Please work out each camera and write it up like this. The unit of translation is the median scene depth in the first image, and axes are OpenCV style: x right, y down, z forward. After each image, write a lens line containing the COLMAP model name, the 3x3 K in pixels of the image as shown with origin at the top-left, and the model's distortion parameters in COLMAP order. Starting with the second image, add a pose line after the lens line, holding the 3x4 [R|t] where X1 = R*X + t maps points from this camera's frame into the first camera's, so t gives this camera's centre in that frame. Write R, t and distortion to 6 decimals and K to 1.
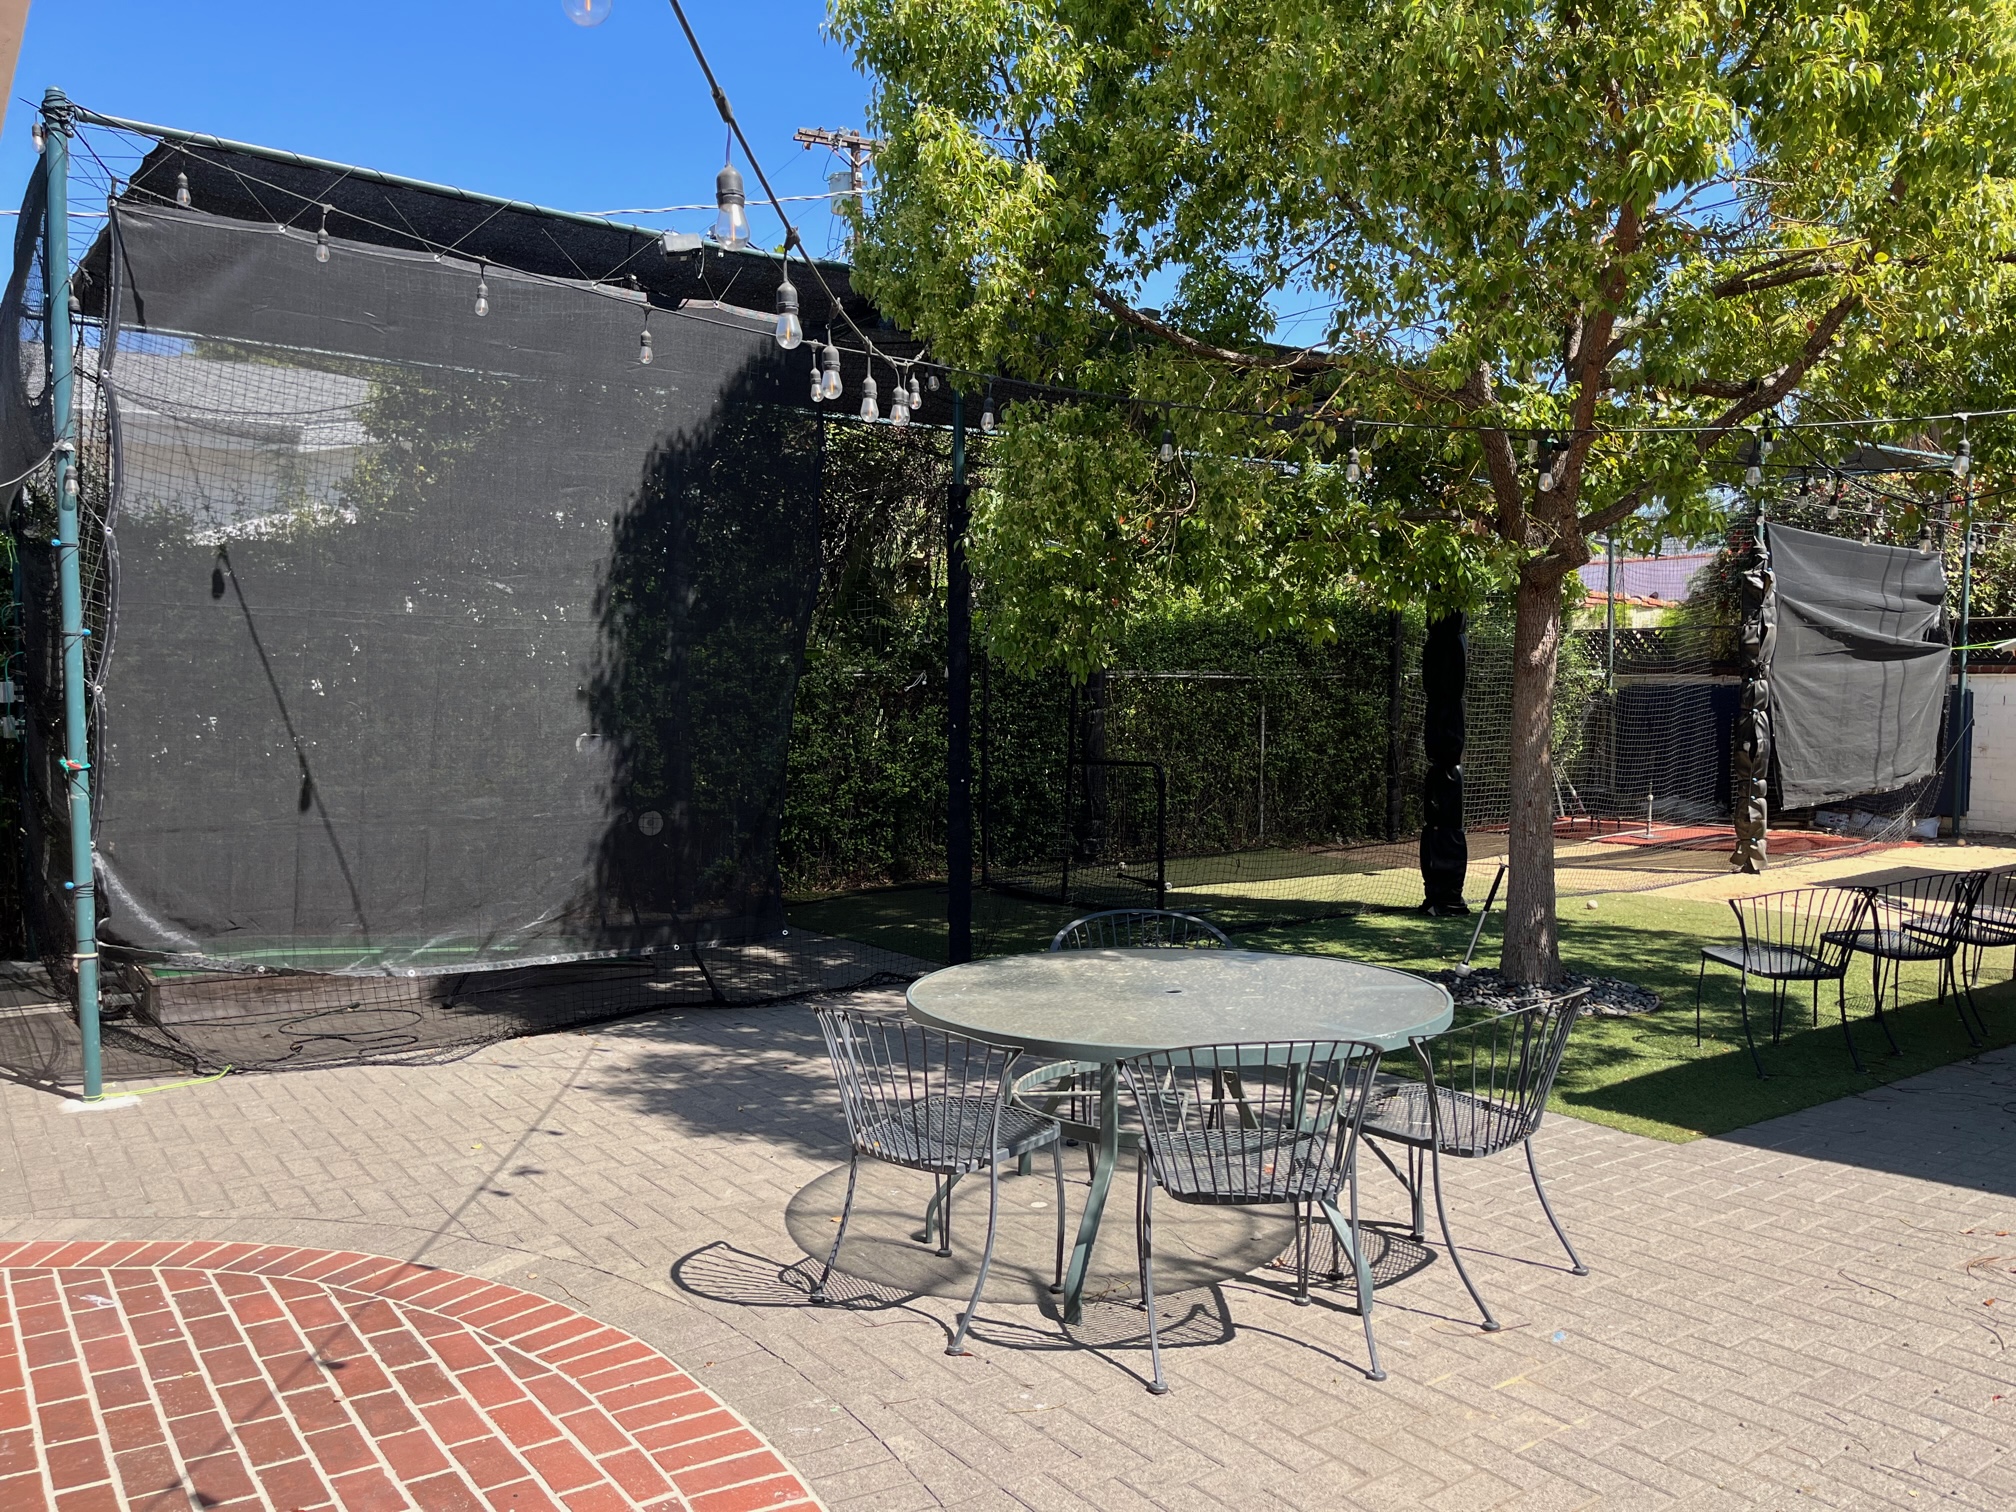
lens RADIAL K [[1527.2, 0, 1006.4], [0, 1527.2, 769.9], [0, 0, 1]] dist [0.001438, 0.001467]
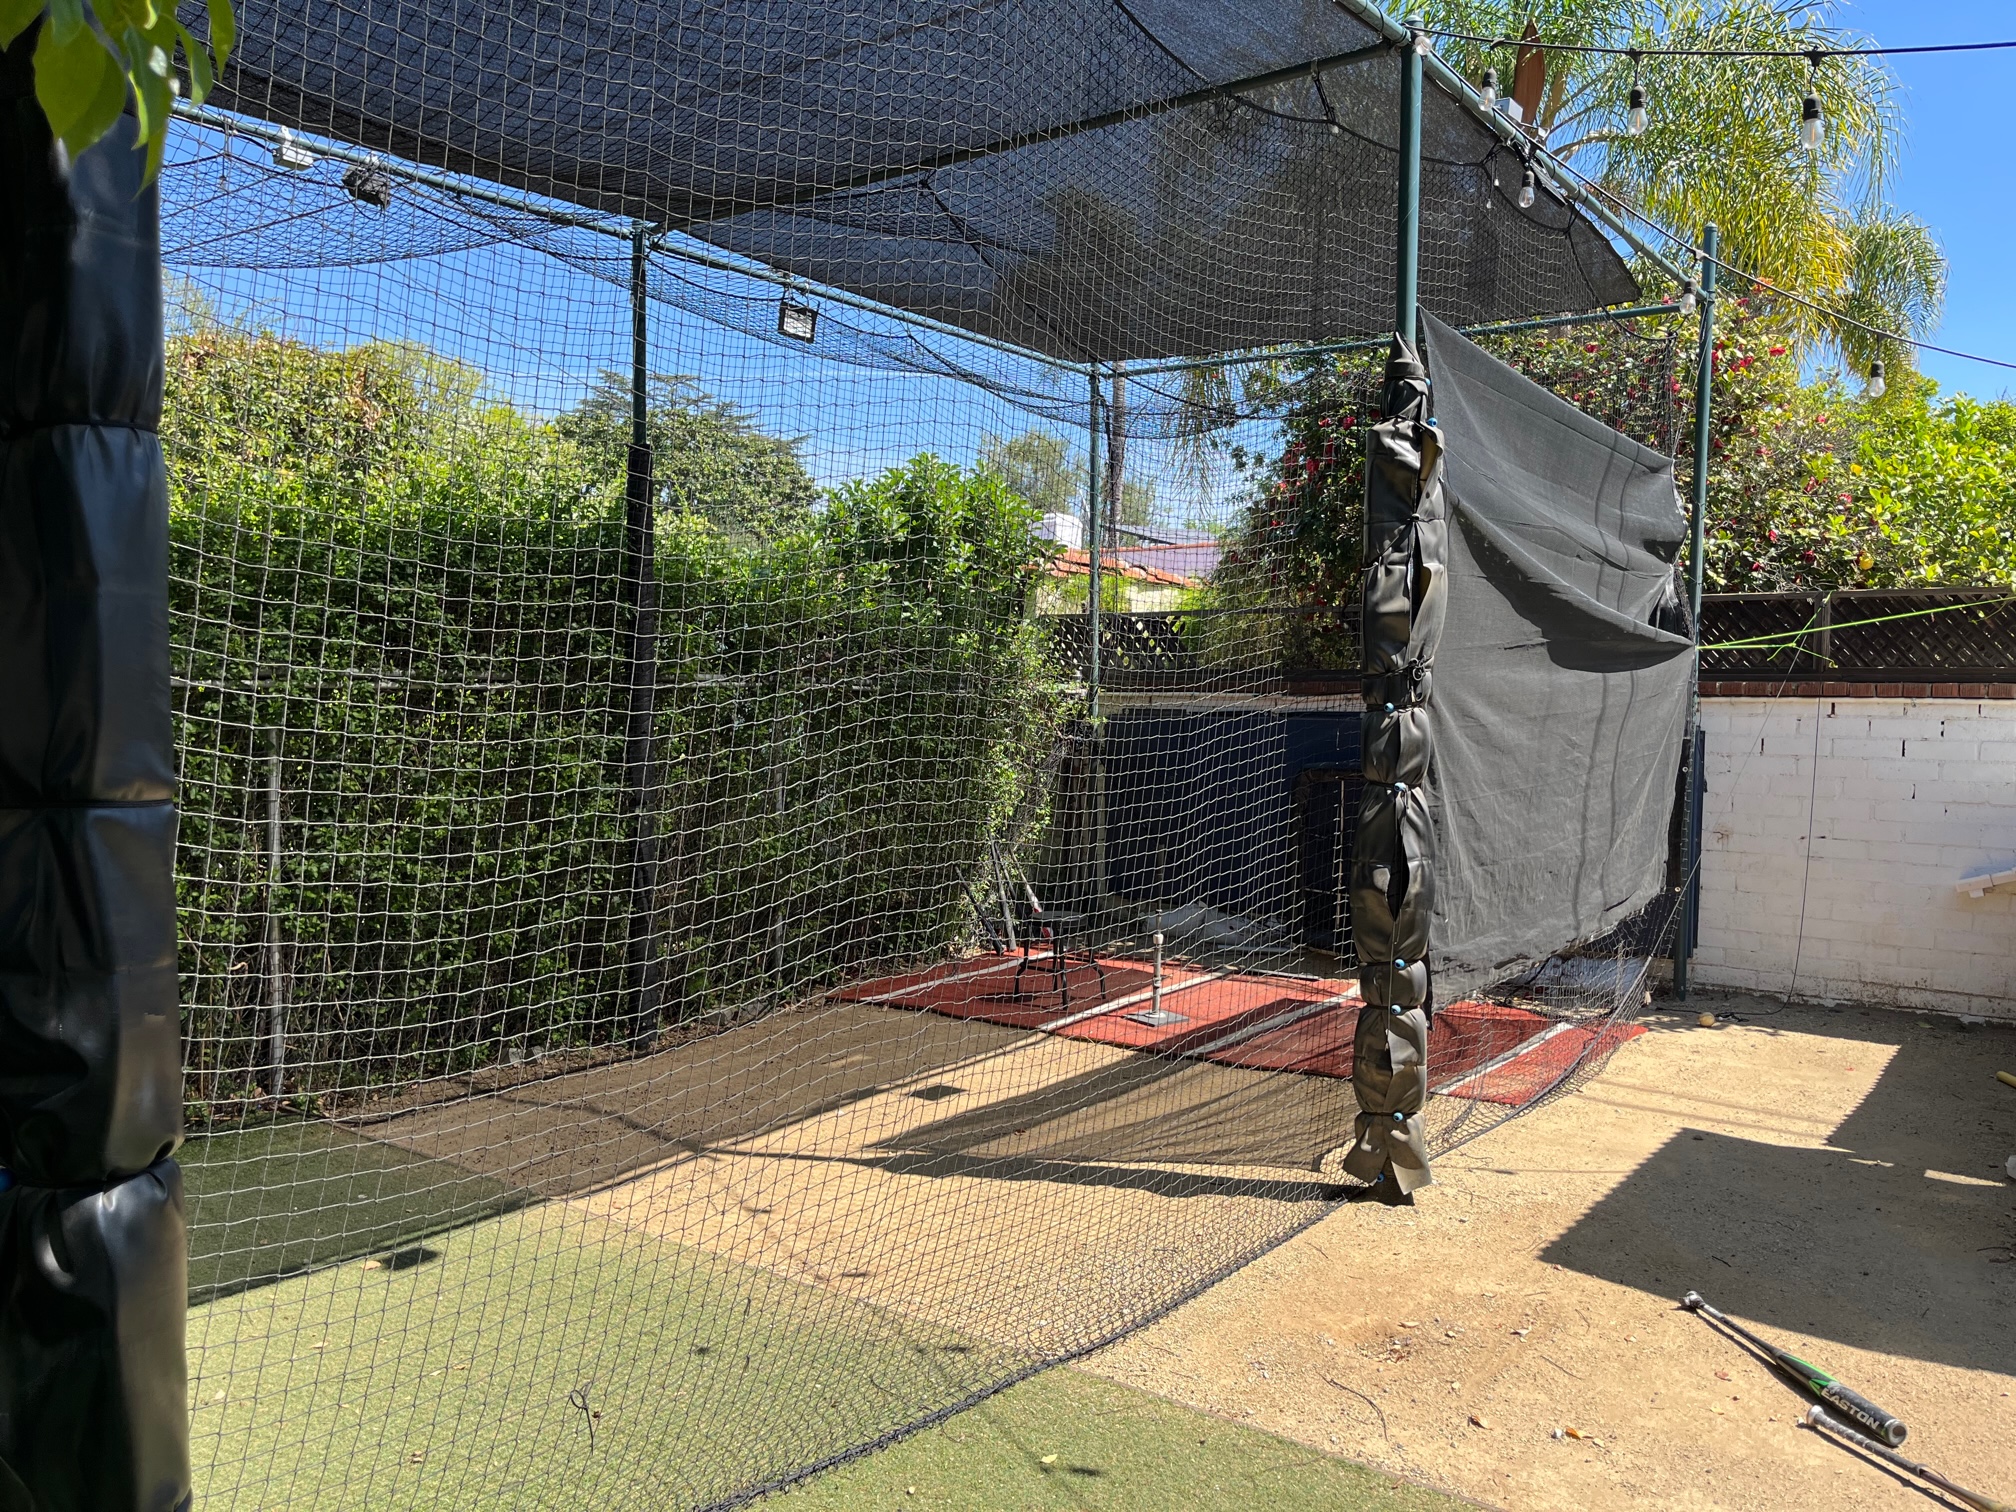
lens RADIAL K [[1527.2, 0, 1006.4], [0, 1527.2, 769.9], [0, 0, 1]] dist [0.001438, 0.001467]
pose [[0.957323, -0.005104, 0.288974, 0.246002], [0.008033, 0.999928, -0.008951, -0.035018], [-0.288908, 0.010890, 0.957295, 0.573428]]
